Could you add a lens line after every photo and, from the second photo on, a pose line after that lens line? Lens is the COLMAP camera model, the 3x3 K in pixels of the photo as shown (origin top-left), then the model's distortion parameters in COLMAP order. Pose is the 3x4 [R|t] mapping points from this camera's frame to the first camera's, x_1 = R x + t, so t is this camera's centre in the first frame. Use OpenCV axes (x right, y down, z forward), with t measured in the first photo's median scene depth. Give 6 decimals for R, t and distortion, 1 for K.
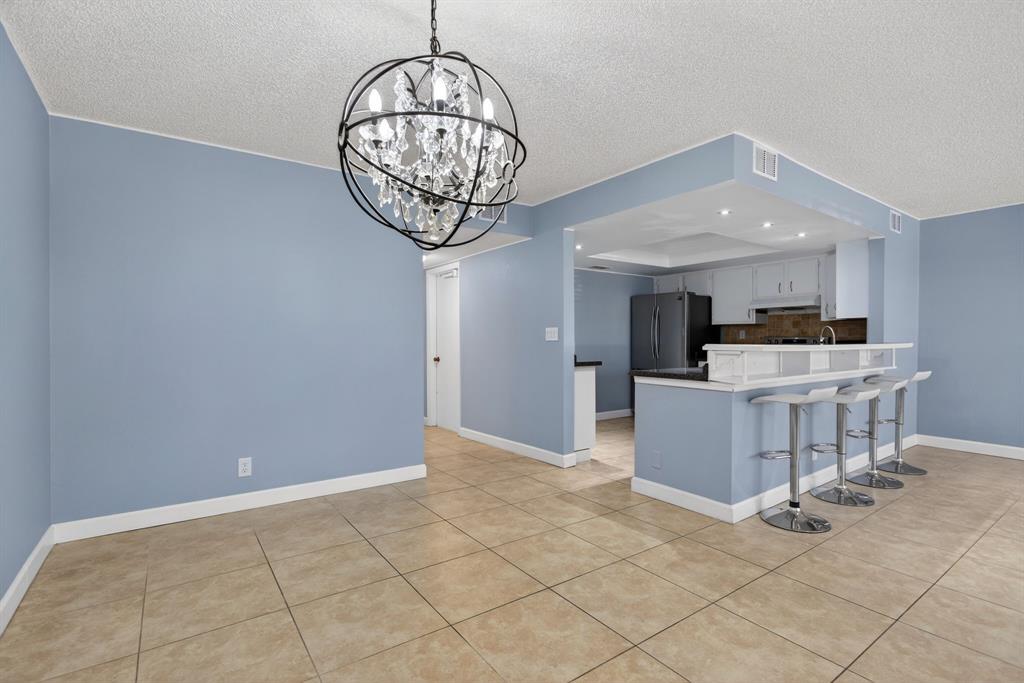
lens RADIAL K [[480.7, 0, 511.5], [0, 480.7, 347.8], [0, 0, 1]] dist [-0.006061, 0.000064]
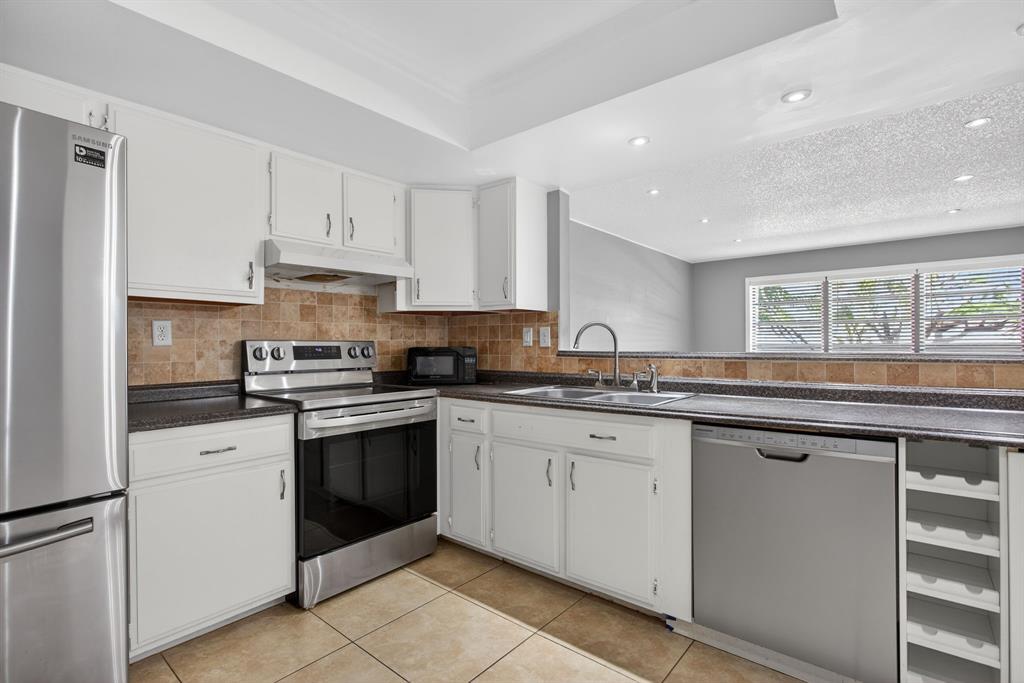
lens RADIAL K [[480.7, 0, 507.4], [0, 480.7, 341.4], [0, 0, 1]] dist [-0.006061, 0.000064]
pose [[-0.217303, 0.000206, 0.976104, 0.103270], [0.014219, 0.999895, 0.002955, -0.019902], [-0.976001, 0.014522, -0.217283, 0.873665]]
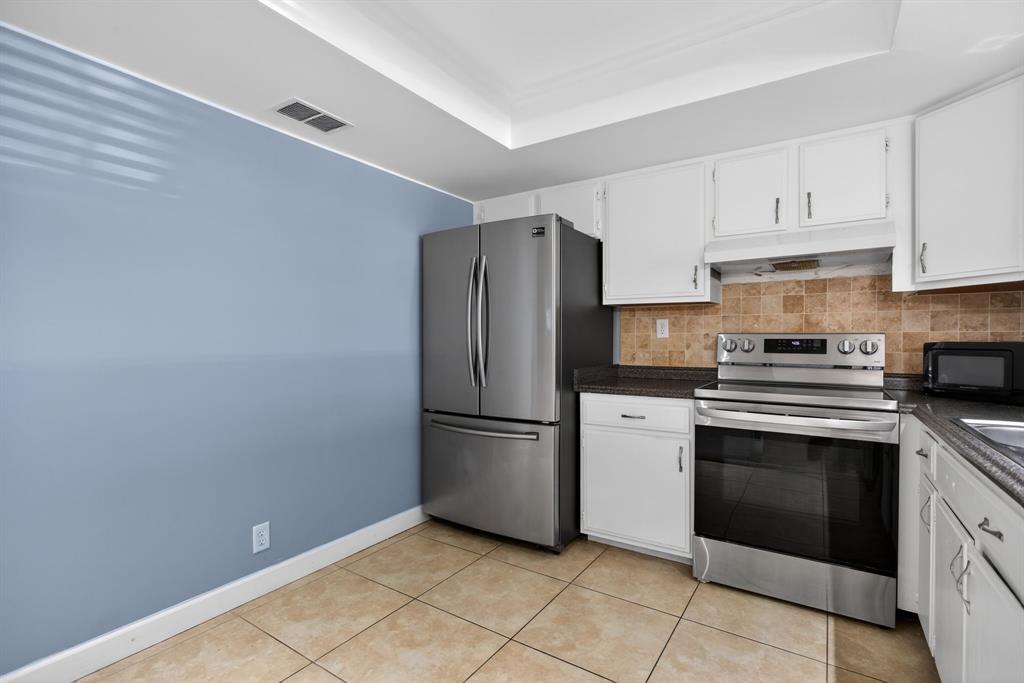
lens RADIAL K [[480.7, 0, 511.5], [0, 480.7, 340.6], [0, 0, 1]] dist [-0.006061, 0.000064]
pose [[0.940724, -0.007392, 0.339093, 0.201328], [0.009150, 0.999952, -0.003585, -0.016305], [-0.339050, 0.006475, 0.940746, 0.651085]]
